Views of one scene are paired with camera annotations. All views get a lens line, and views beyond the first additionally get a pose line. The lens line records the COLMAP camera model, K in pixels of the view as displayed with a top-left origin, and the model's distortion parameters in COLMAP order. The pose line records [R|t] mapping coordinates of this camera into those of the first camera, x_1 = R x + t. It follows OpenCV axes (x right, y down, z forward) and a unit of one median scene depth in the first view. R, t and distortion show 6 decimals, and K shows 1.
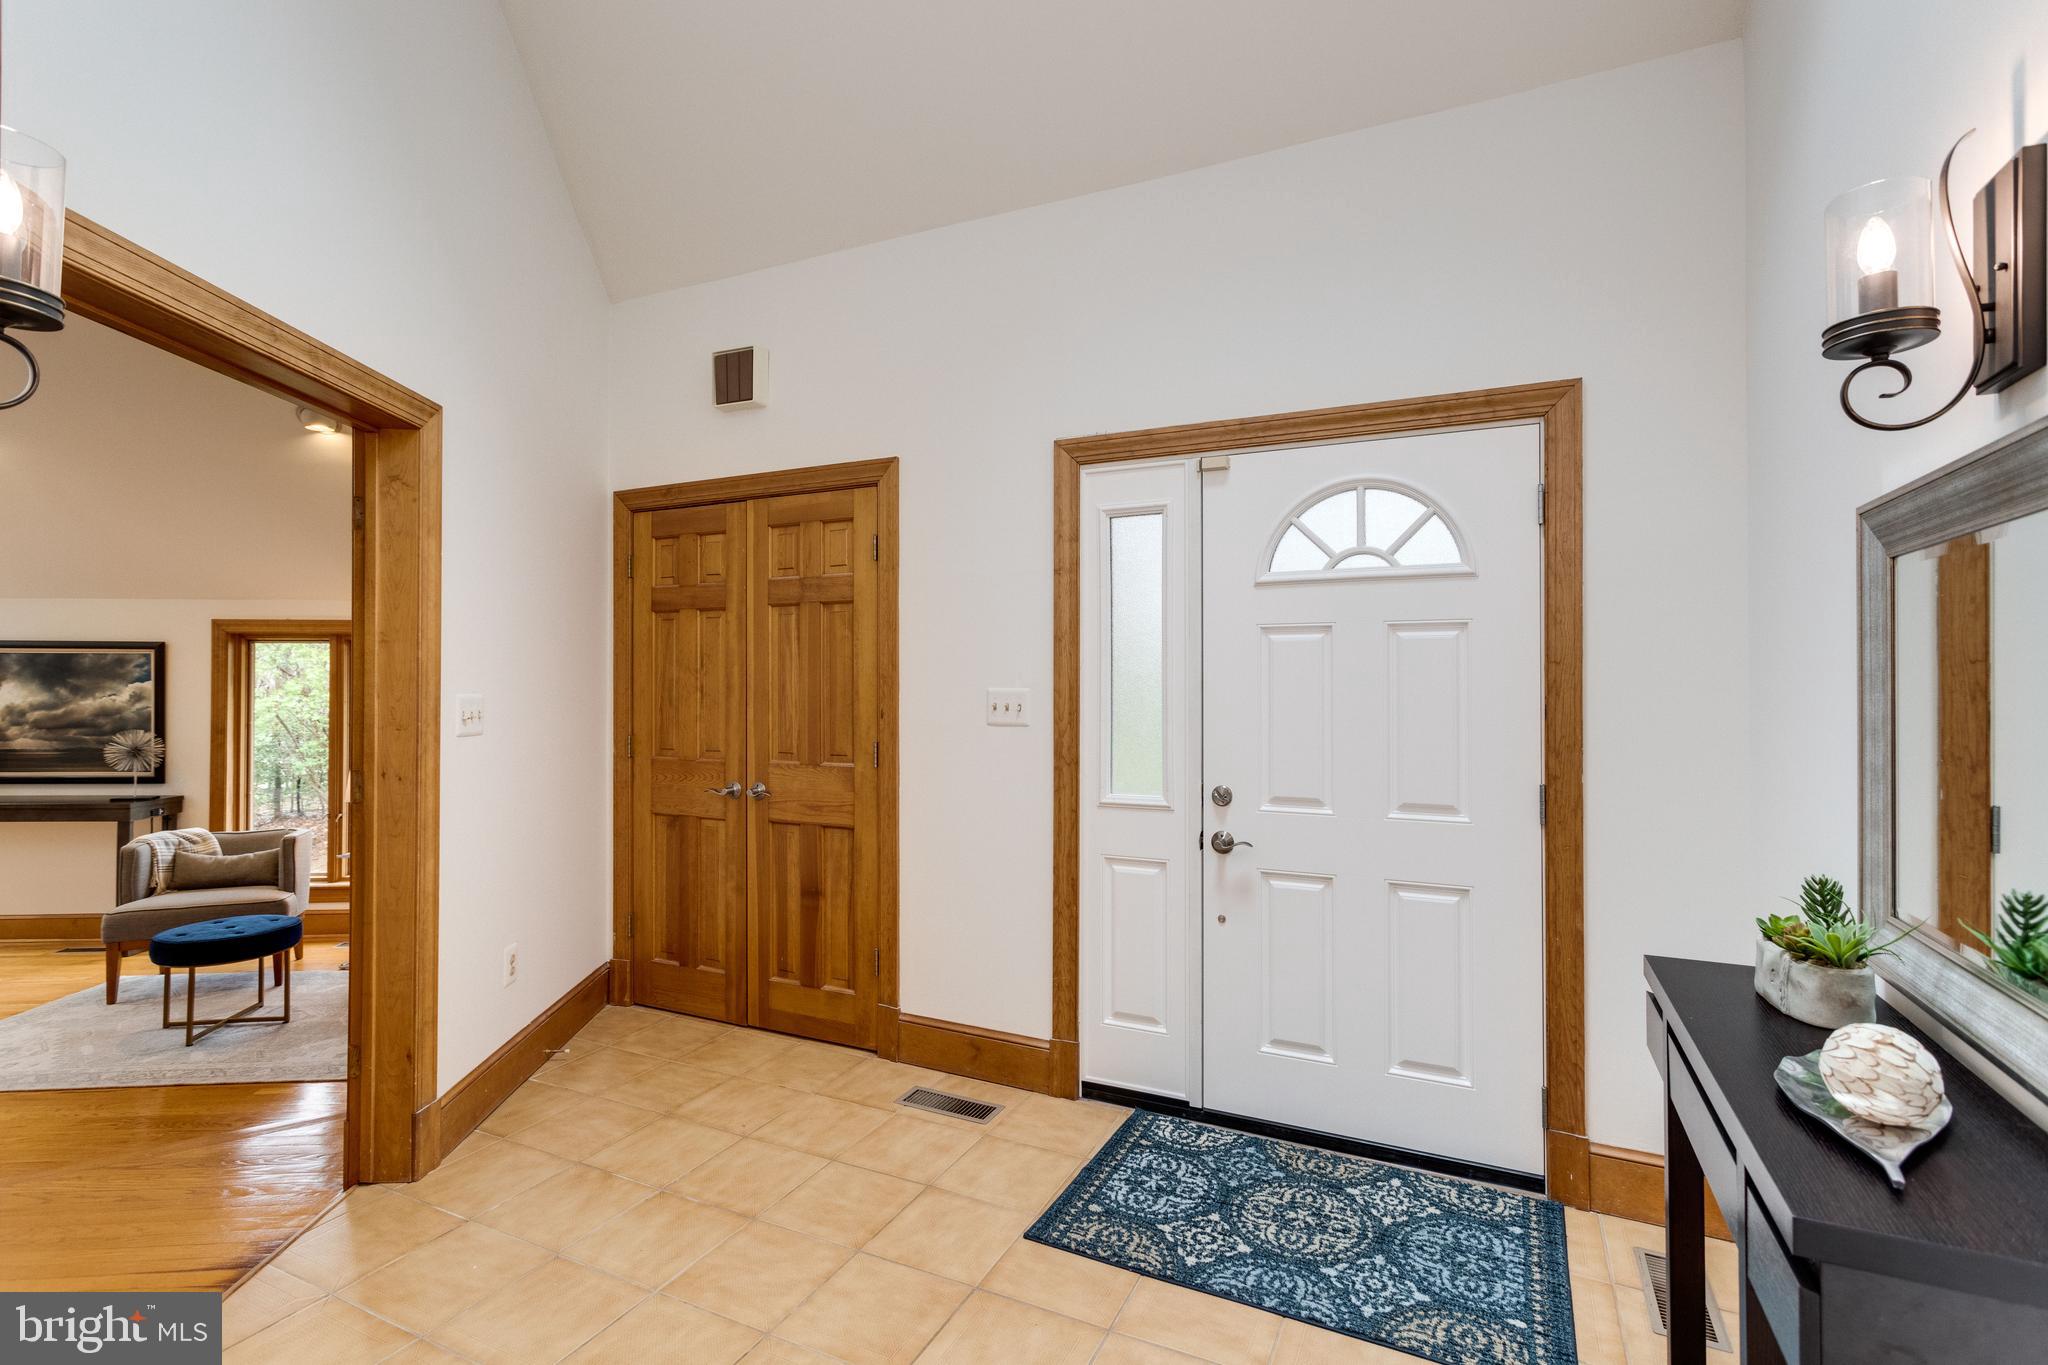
lens RADIAL K [[970.3, 0, 1017.0], [0, 970.3, 669.0], [0, 0, 1]] dist [-0.000379, 0.003492]
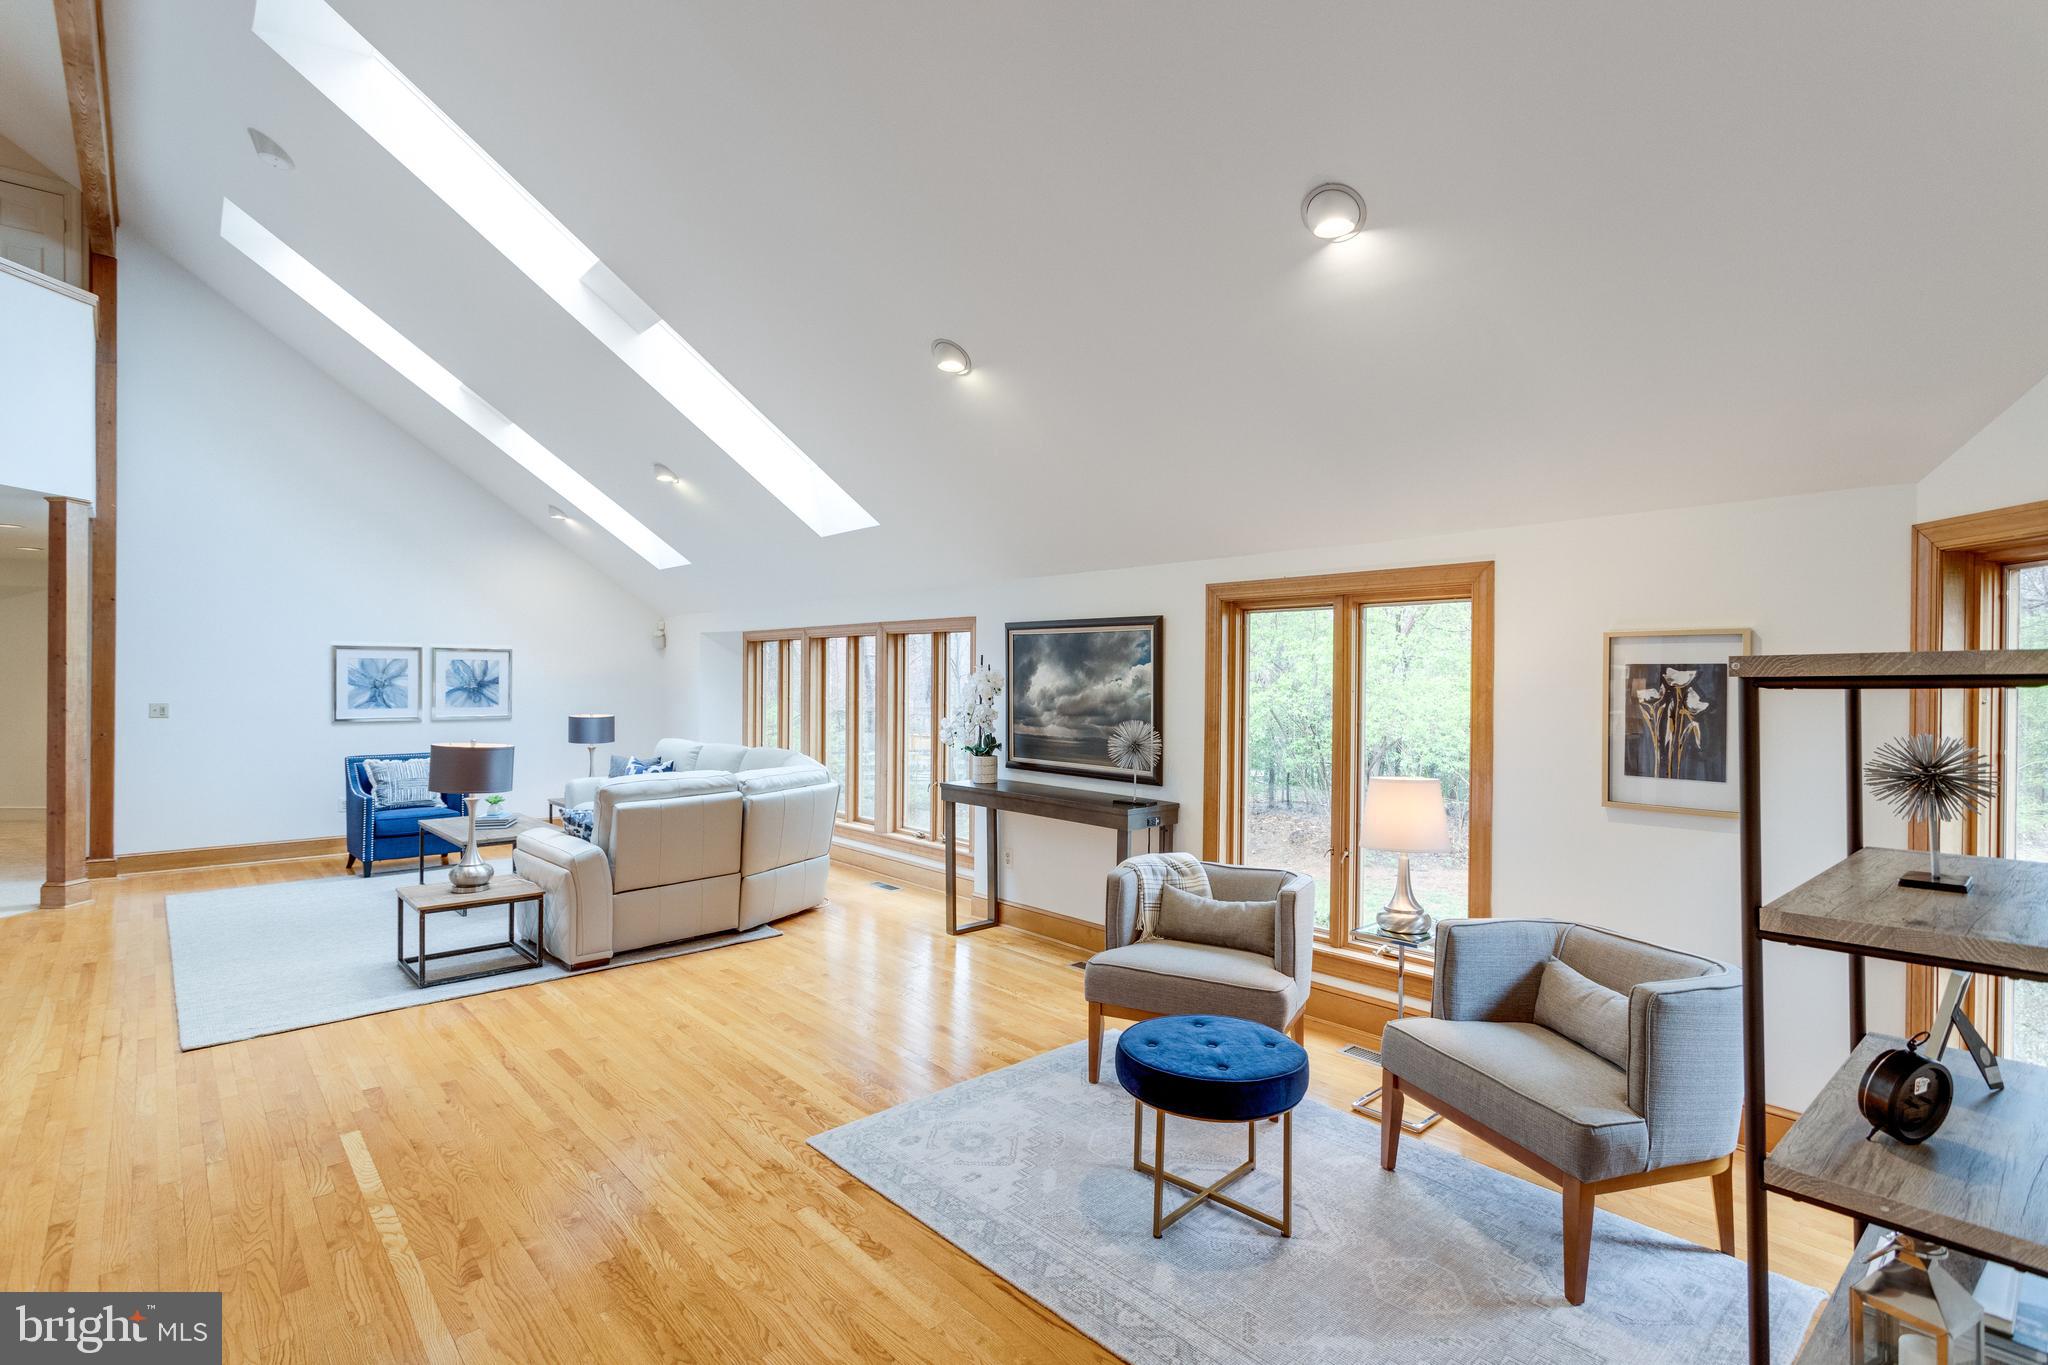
lens RADIAL K [[970.3, 0, 1018.6], [0, 970.3, 686.7], [0, 0, 1]] dist [-0.000379, 0.003492]
pose [[0.617399, 0.013140, -0.786540, -0.305213], [-0.002445, 0.999888, 0.014784, 0.020827], [0.786646, -0.007204, 0.617362, 0.396883]]
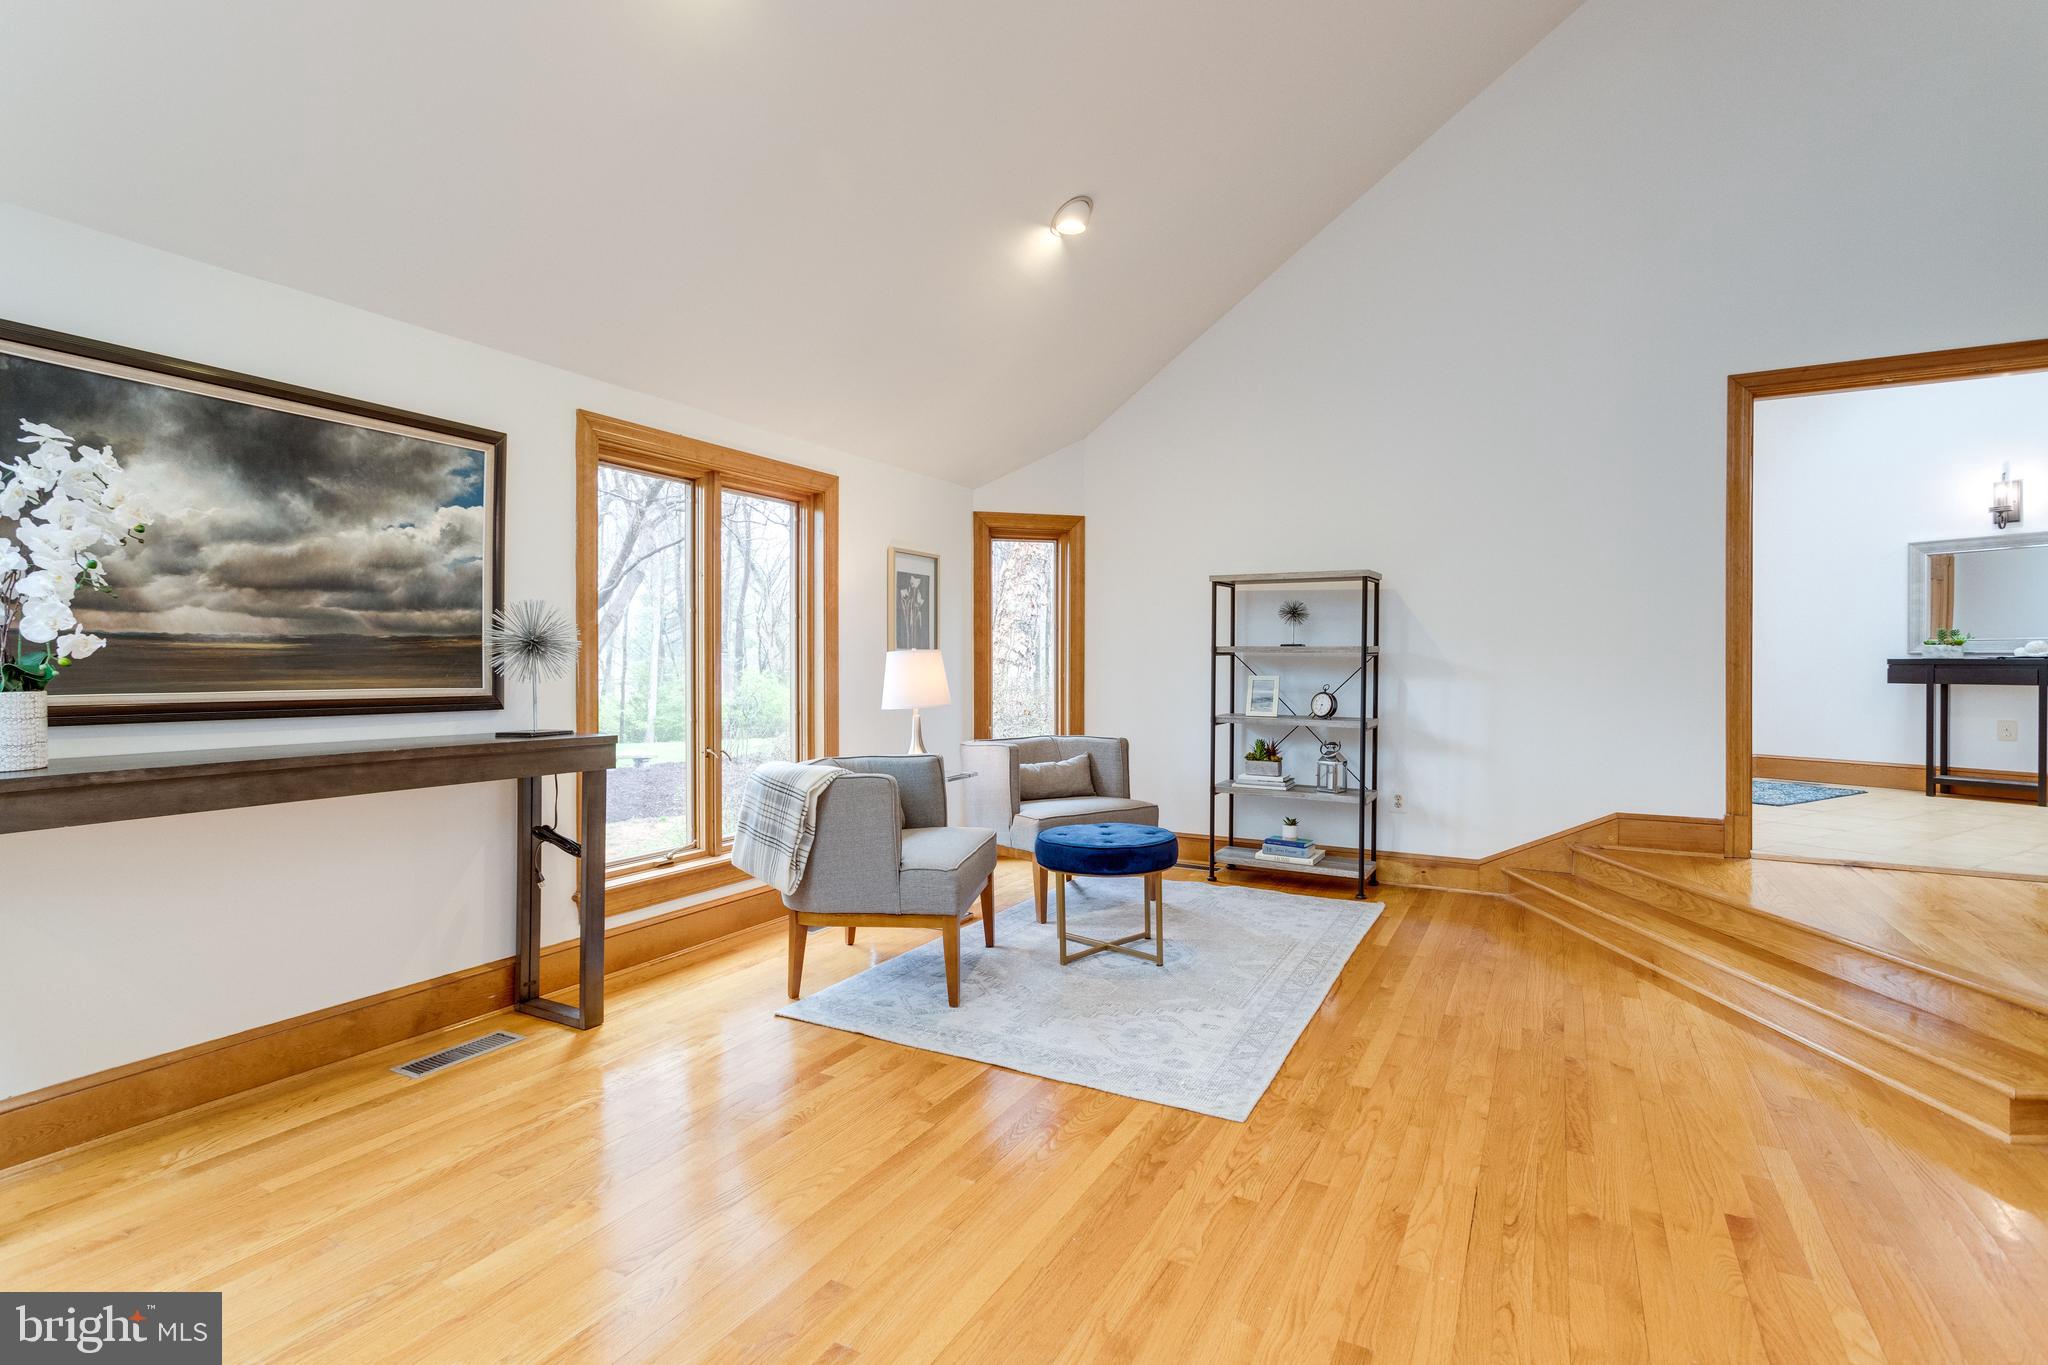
lens RADIAL K [[970.3, 0, 1031.0], [0, 970.3, 673.2], [0, 0, 1]] dist [-0.000379, 0.003492]
pose [[0.537233, -0.006901, 0.843405, -1.171961], [-0.006707, 0.999900, 0.012454, 0.090956], [-0.843407, -0.012348, 0.537133, 0.494144]]
